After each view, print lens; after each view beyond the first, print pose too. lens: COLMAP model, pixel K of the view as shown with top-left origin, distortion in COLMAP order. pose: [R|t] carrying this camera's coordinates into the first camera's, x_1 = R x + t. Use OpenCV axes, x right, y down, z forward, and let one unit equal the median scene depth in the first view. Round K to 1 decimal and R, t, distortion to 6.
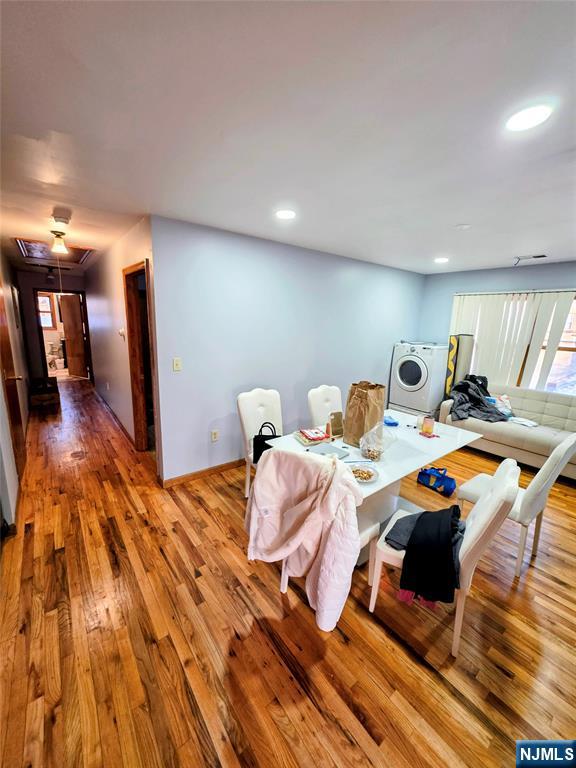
lens RADIAL K [[311.9, 0, 286.5], [0, 311.9, 382.6], [0, 0, 1]] dist [0.000454, 0.000678]
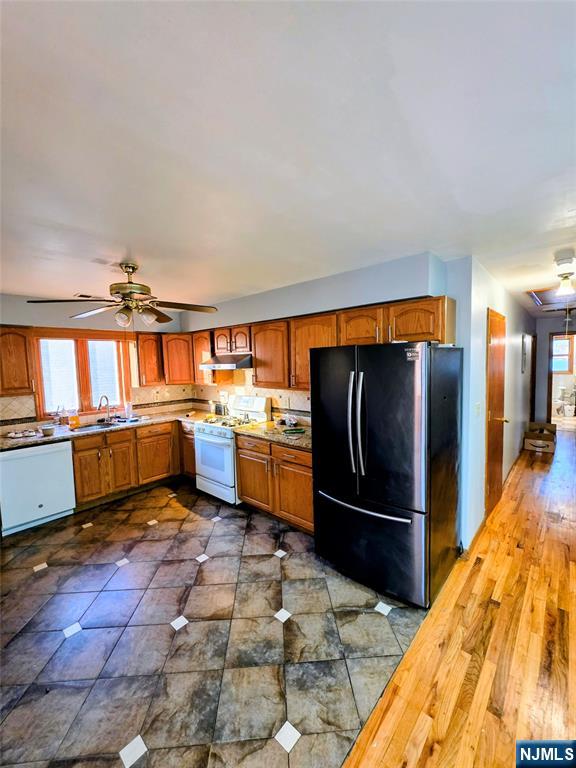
lens RADIAL K [[311.9, 0, 285.7], [0, 311.9, 386.0], [0, 0, 1]] dist [0.000454, 0.000678]
pose [[0.176784, 0.036663, -0.983567, 0.076333], [-0.159319, 0.987193, 0.008162, -0.026557], [0.971270, 0.155258, 0.180361, 0.079224]]
